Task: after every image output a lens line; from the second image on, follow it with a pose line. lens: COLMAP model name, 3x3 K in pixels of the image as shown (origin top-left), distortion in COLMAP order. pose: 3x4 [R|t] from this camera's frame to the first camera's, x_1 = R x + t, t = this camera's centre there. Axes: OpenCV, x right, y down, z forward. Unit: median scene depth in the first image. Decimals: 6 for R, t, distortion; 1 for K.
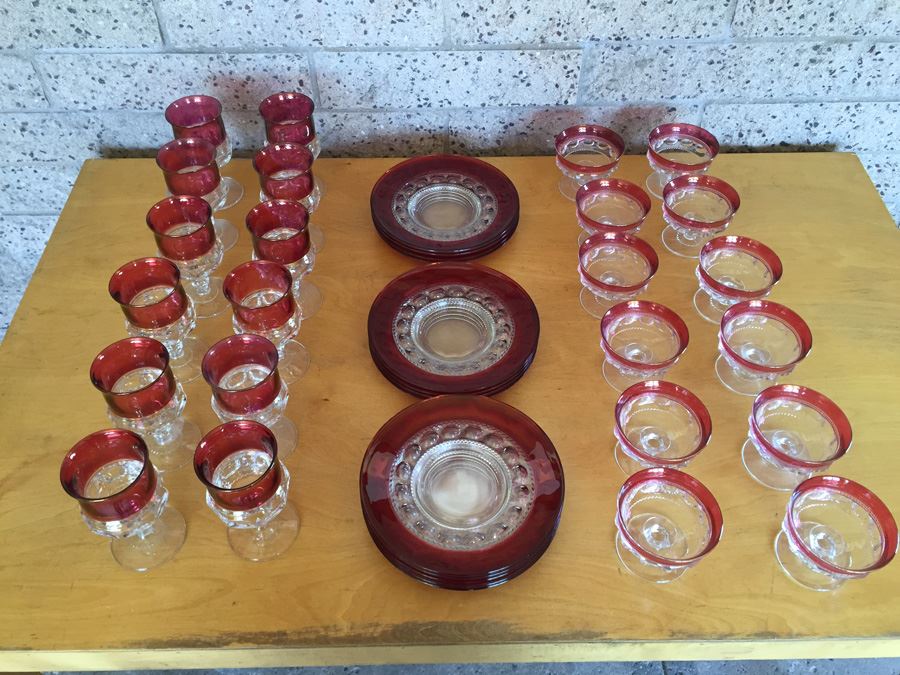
lens RADIAL K [[781.9, 0, 448.4], [0, 781.9, 341.5], [0, 0, 1]] dist [0.074147, -0.126507]
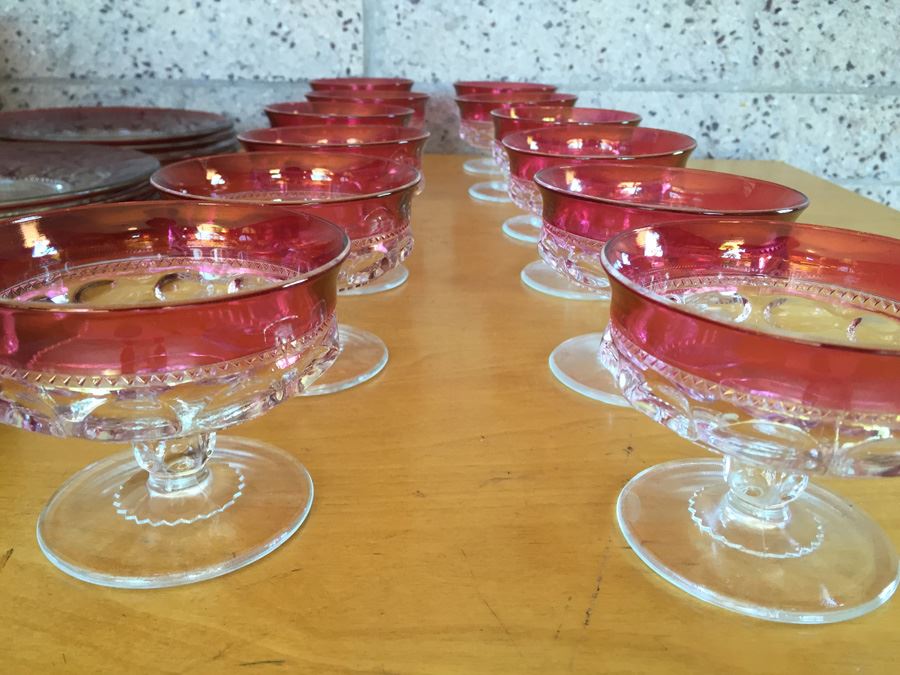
lens RADIAL K [[781.9, 0, 460.6], [0, 781.9, 344.4], [0, 0, 1]] dist [0.074147, -0.126507]
pose [[0.999738, 0.020104, 0.010908, 0.252320], [-0.012356, 0.876014, -0.482128, 0.246630], [-0.019248, 0.481867, 0.876033, 0.518606]]
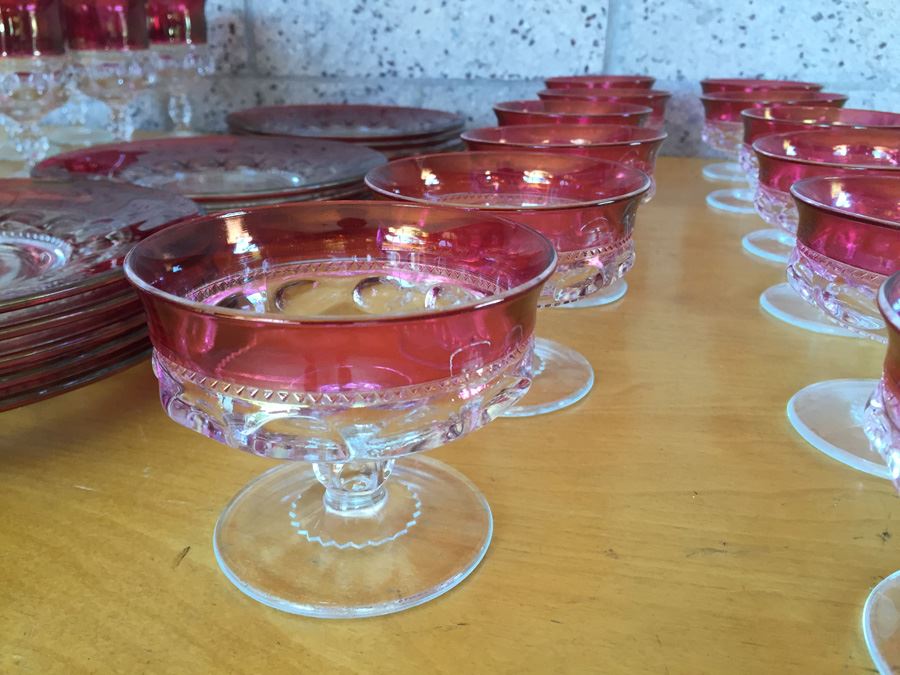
lens RADIAL K [[781.9, 0, 459.6], [0, 781.9, 347.6], [0, 0, 1]] dist [0.074147, -0.126507]
pose [[0.959229, 0.114430, -0.258429, 0.252041], [-0.223810, 0.865922, -0.447312, 0.225985], [0.172593, 0.486914, 0.856228, 0.540651]]
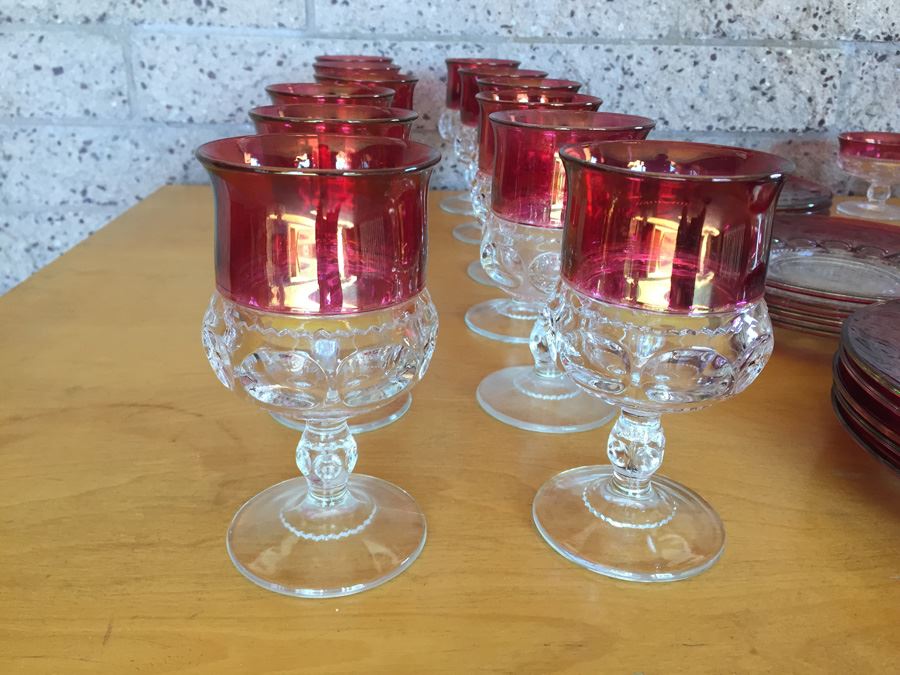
lens RADIAL K [[781.9, 0, 436.5], [0, 781.9, 338.9], [0, 0, 1]] dist [0.074147, -0.126507]
pose [[0.999480, 0.015744, 0.028140, -0.243601], [-0.000595, 0.881565, -0.472063, 0.242705], [-0.032239, 0.471801, 0.881116, 0.453494]]
